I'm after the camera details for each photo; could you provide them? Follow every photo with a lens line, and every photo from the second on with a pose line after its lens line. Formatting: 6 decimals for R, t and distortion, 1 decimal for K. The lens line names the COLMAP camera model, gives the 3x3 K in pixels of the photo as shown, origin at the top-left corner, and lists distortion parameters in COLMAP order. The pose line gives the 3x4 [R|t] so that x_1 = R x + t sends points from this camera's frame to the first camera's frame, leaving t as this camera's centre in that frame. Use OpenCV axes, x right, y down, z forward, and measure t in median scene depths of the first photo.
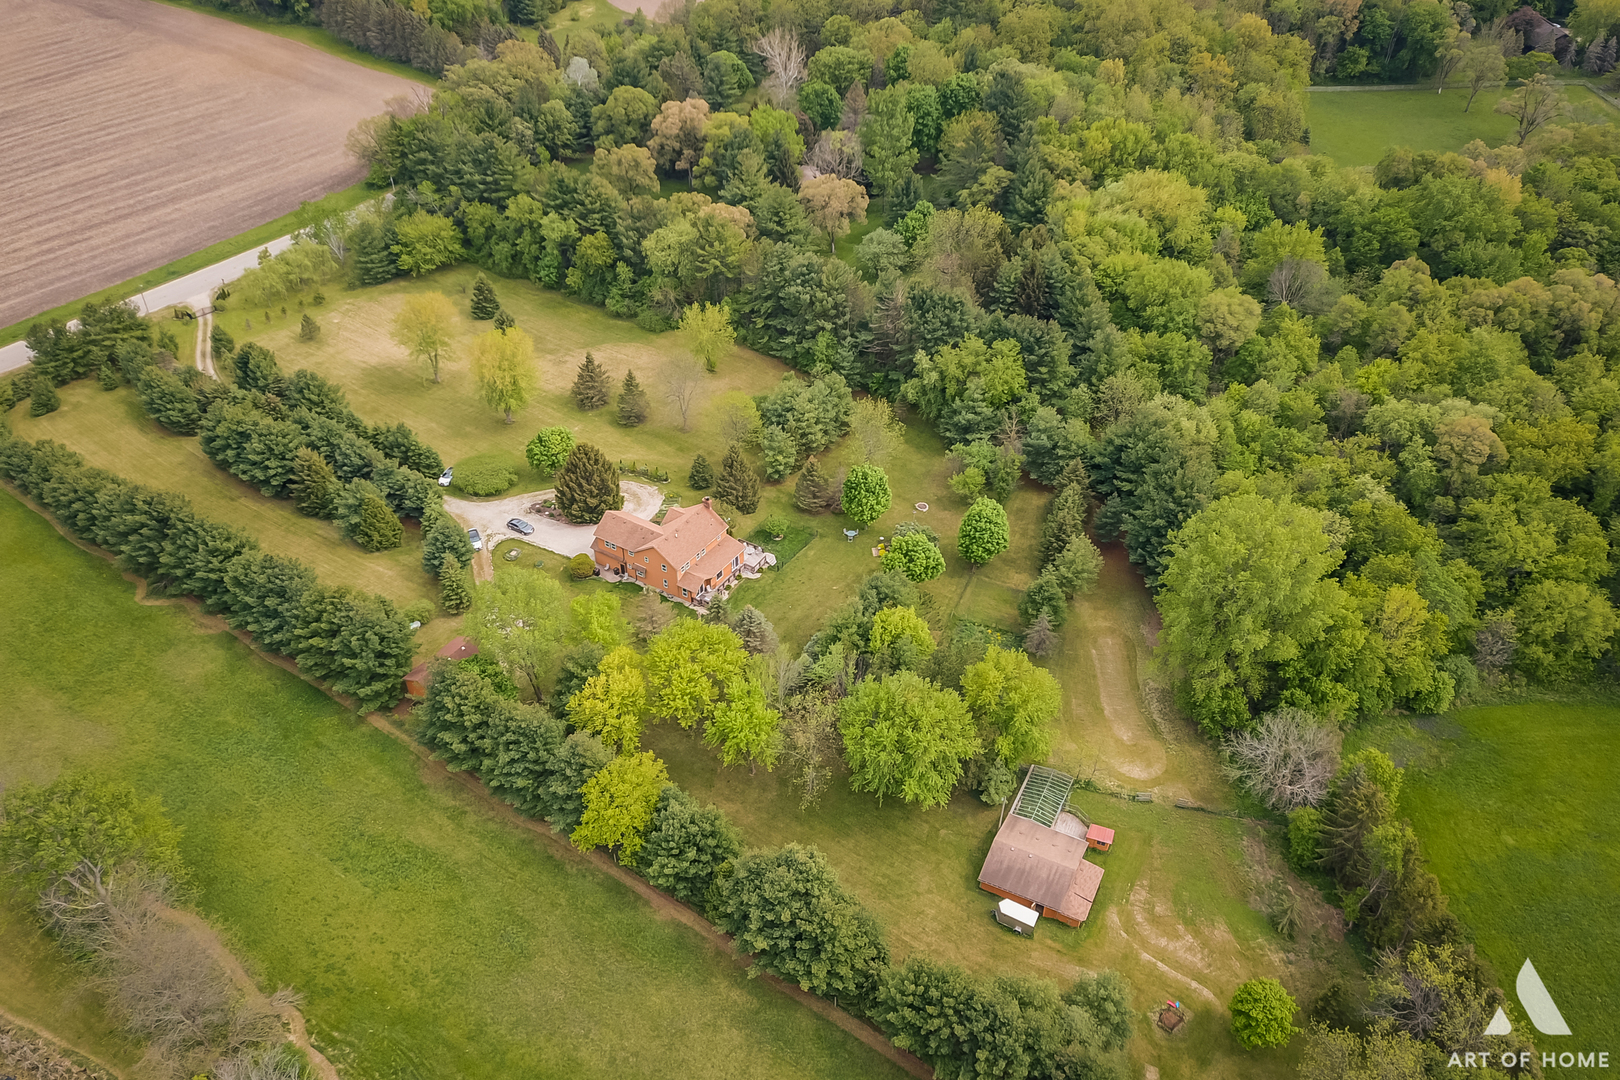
lens RADIAL K [[1236.3, 0, 810.2], [0, 1236.3, 552.7], [0, 0, 1]] dist [0.047027, -0.019614]
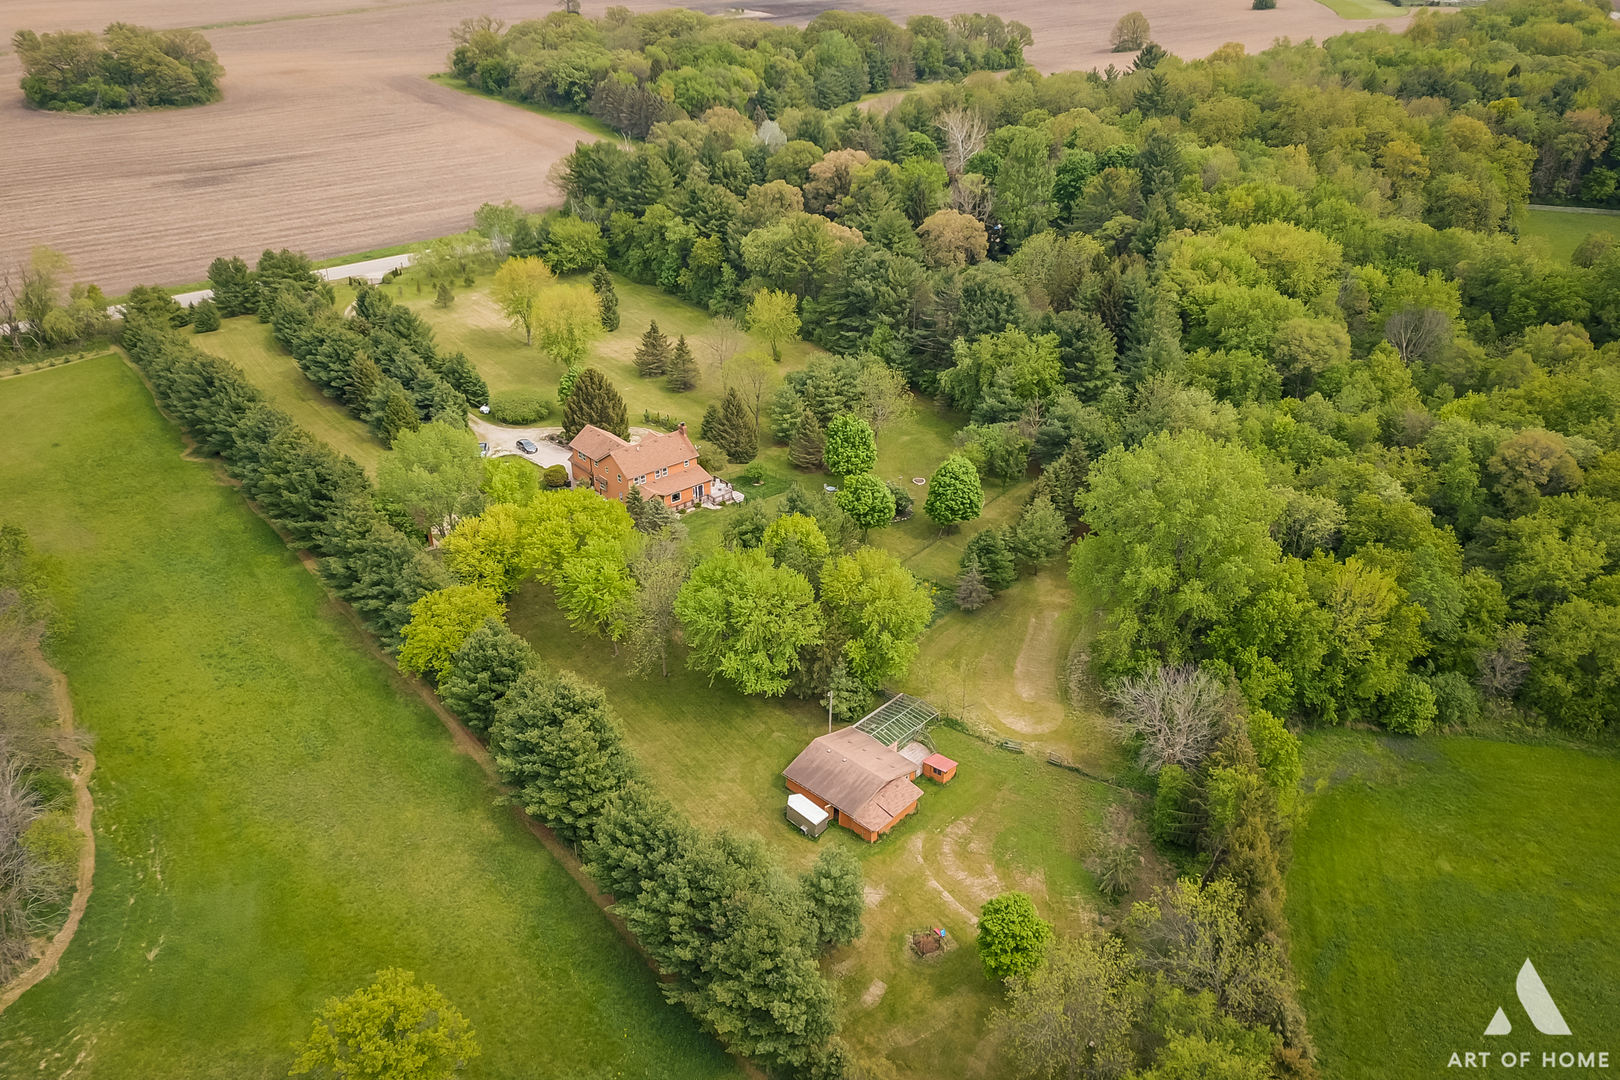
lens RADIAL K [[1236.3, 0, 811.6], [0, 1236.3, 552.6], [0, 0, 1]] dist [0.047027, -0.019614]
pose [[0.959621, 0.139082, -0.244507, 0.244735], [-0.175773, 0.975103, -0.135197, 0.155222], [0.219616, 0.172715, 0.960176, 0.078439]]
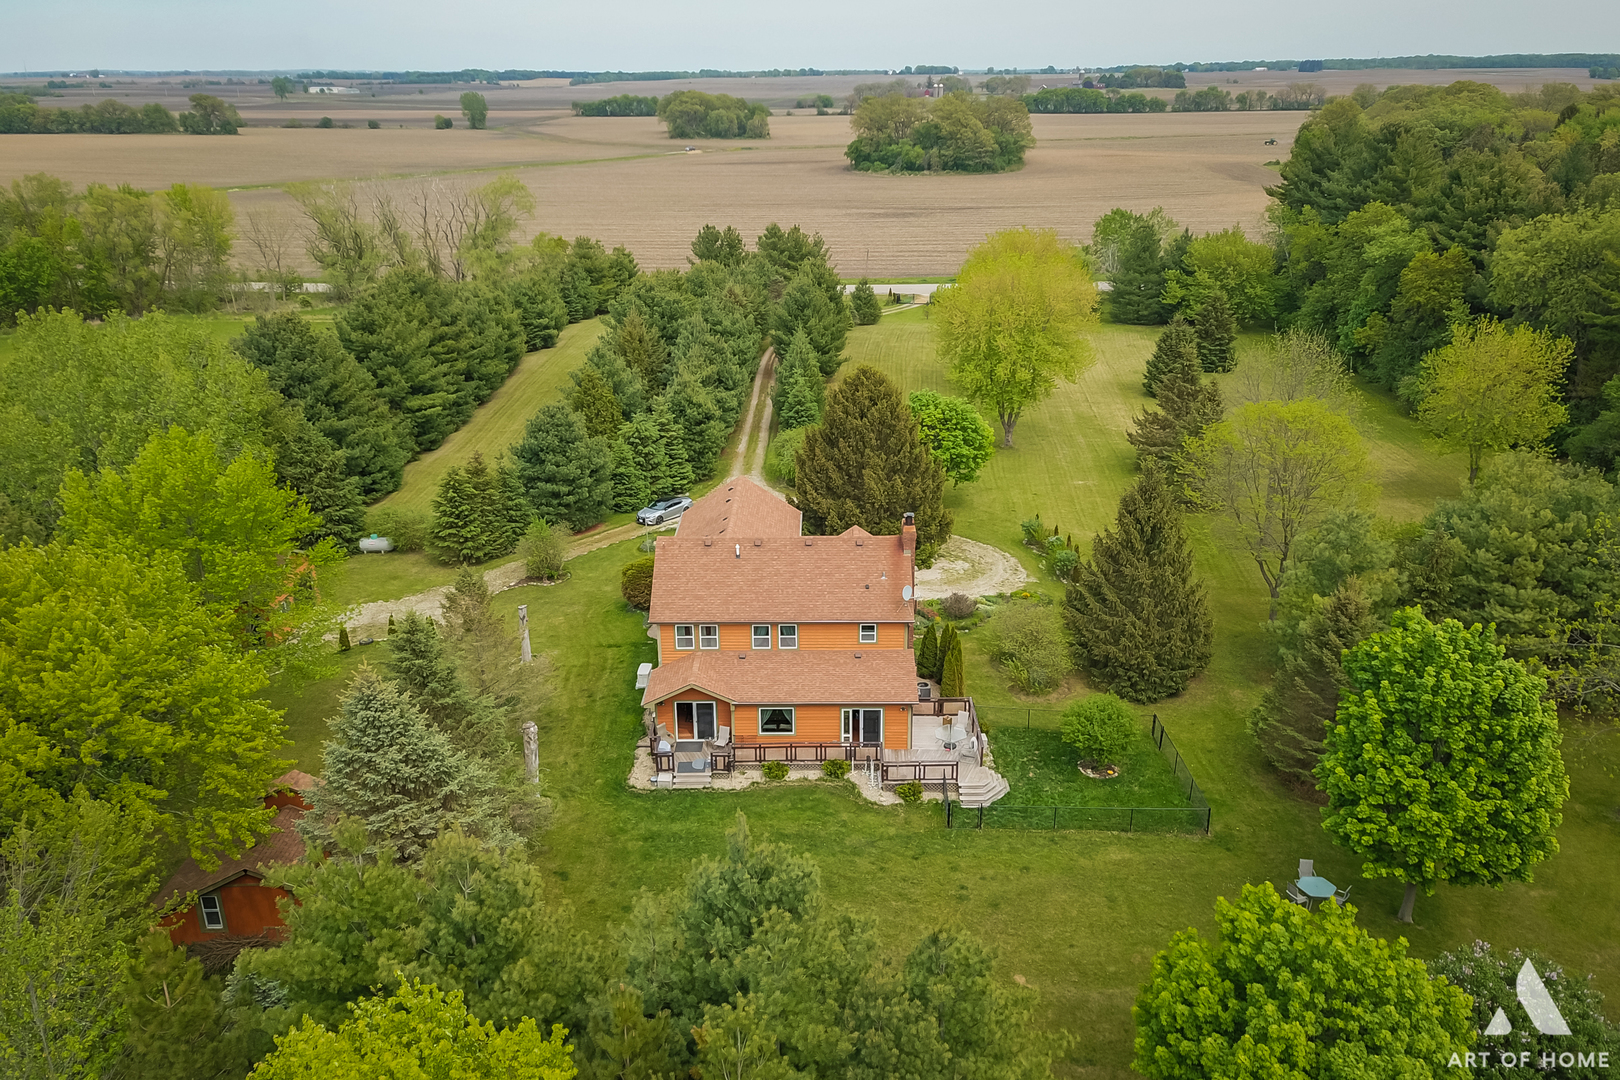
lens RADIAL K [[1236.3, 0, 808.1], [0, 1236.3, 543.4], [0, 0, 1]] dist [0.047027, -0.019614]
pose [[0.532787, 0.297208, -0.792342, 0.146759], [-0.521216, 0.852878, -0.030561, -0.012628], [0.666688, 0.429264, 0.609311, 0.704784]]
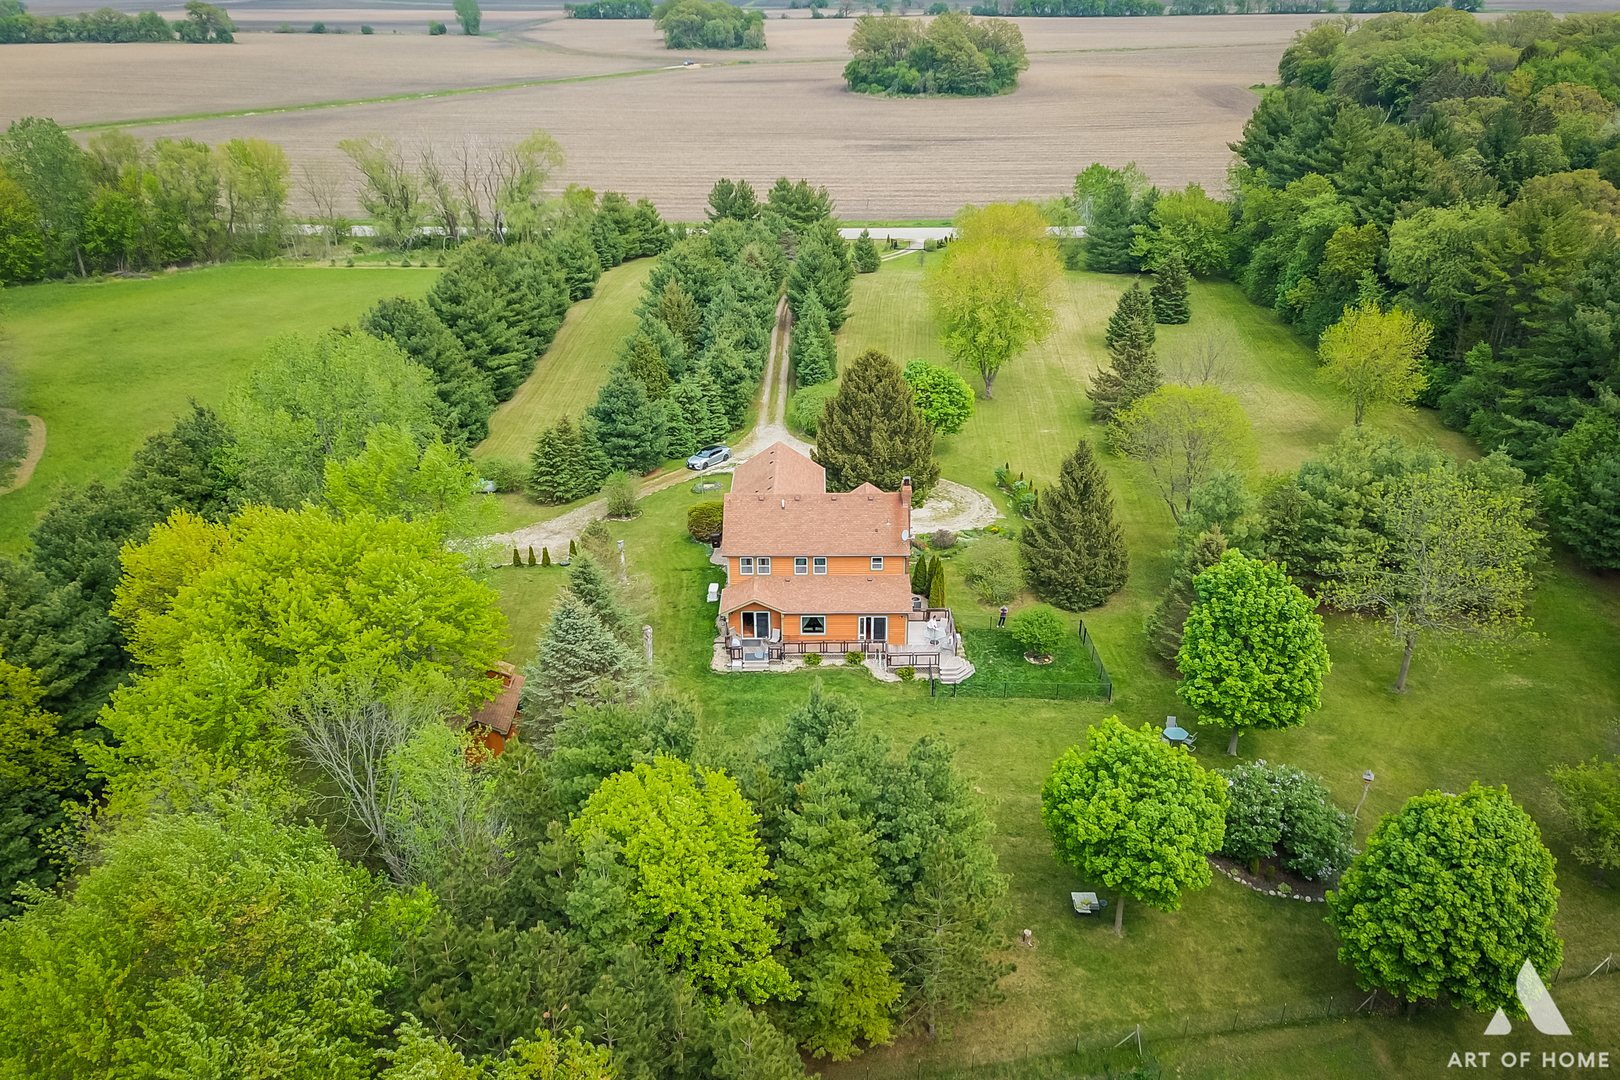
lens RADIAL K [[1236.3, 0, 807.5], [0, 1236.3, 542.8], [0, 0, 1]] dist [0.047027, -0.019614]
pose [[0.537236, 0.356310, -0.764474, 0.226263], [-0.520485, 0.853274, 0.031926, -0.017518], [0.663681, 0.380745, 0.643864, 0.620979]]
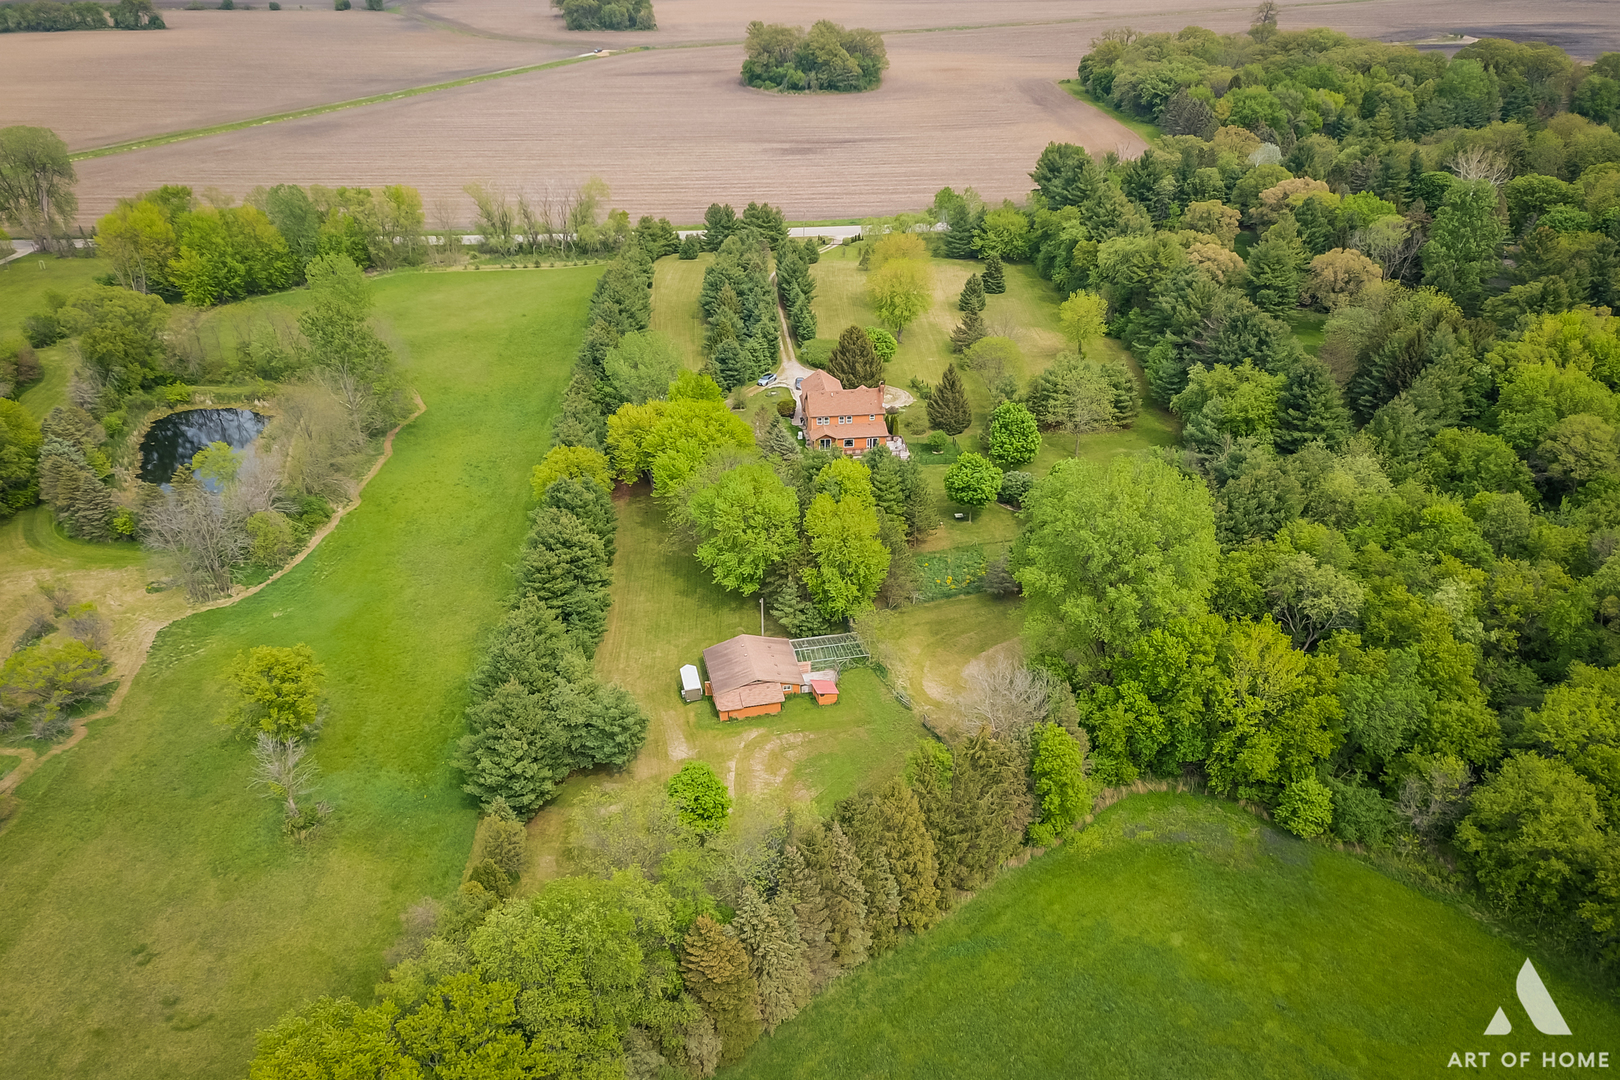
lens RADIAL K [[1236.3, 0, 804.9], [0, 1236.3, 536.3], [0, 0, 1]] dist [0.047027, -0.019614]
pose [[0.631590, 0.361435, -0.685900, 0.614806], [-0.476576, 0.878799, 0.024242, 0.074968], [0.611530, 0.311572, 0.727292, 0.172839]]
